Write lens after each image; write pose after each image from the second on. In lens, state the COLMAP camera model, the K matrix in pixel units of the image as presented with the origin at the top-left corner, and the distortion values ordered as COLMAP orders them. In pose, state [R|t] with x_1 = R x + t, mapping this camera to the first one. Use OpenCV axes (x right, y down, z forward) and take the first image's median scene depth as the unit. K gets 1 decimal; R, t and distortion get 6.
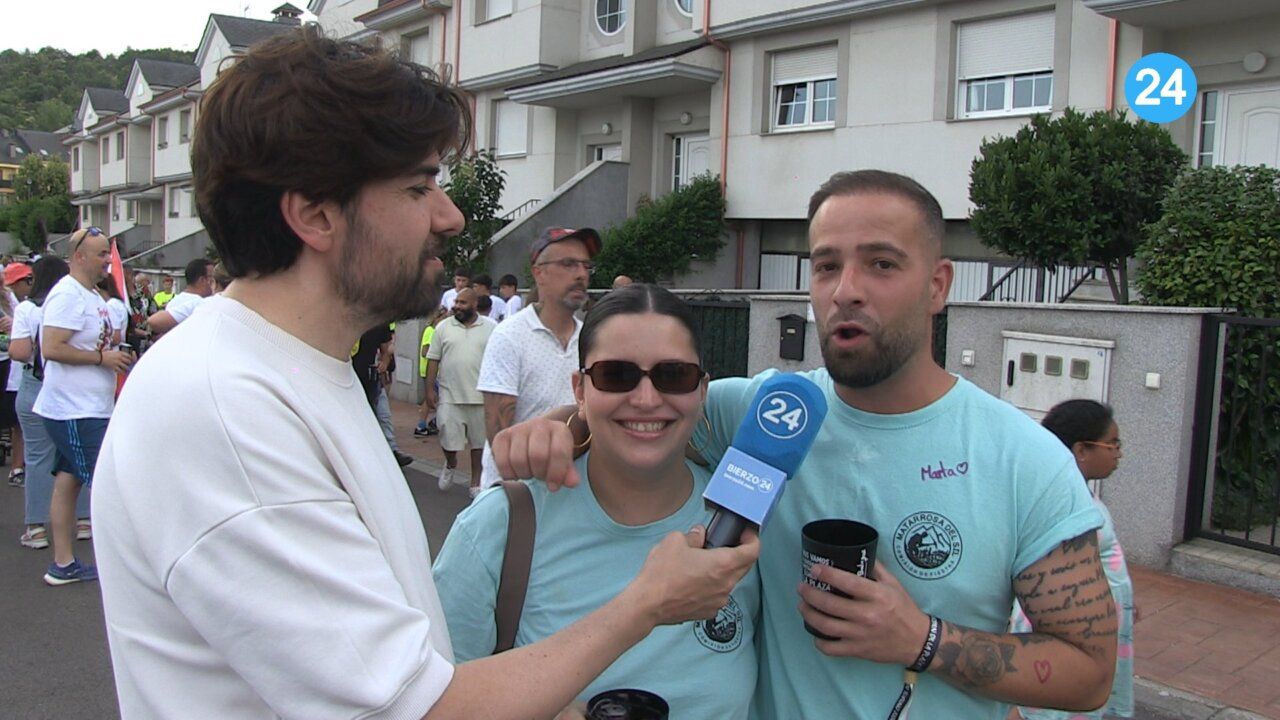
lens RADIAL K [[1050.3, 0, 646.8], [0, 1050.3, 352.4], [0, 0, 1]] dist [-0.169450, 0.168703]
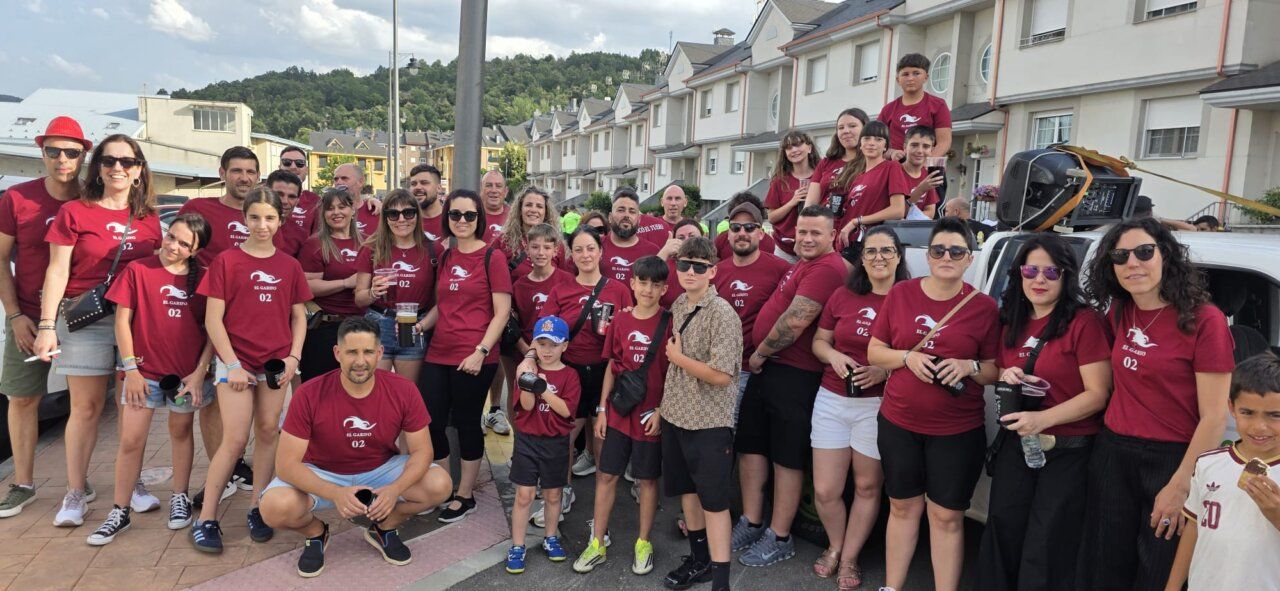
lens RADIAL K [[851.0, 0, 640.0], [0, 851.0, 295.5], [0, 0, 1]] dist [0.031779, -0.000219]
pose [[0.925201, 0.046295, -0.376644, 1.149847], [-0.042794, 0.998928, 0.017661, 0.168858], [0.377057, -0.000222, 0.926190, -1.928741]]
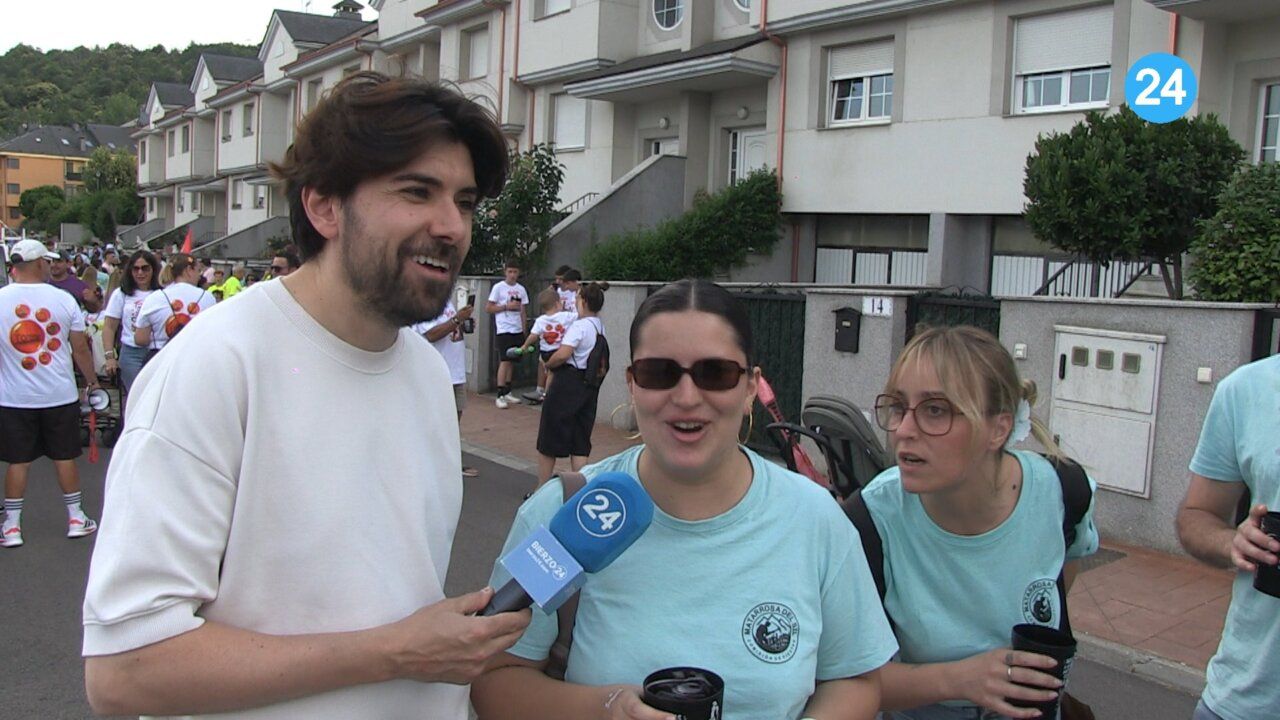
lens RADIAL K [[1050.3, 0, 646.8], [0, 1050.3, 352.4], [0, 0, 1]] dist [-0.169450, 0.168703]
pose [[0.998662, 0.008259, -0.051059, -0.002202], [-0.007895, 0.999942, 0.007322, 0.000972], [0.051116, -0.006909, 0.998669, -0.014735]]
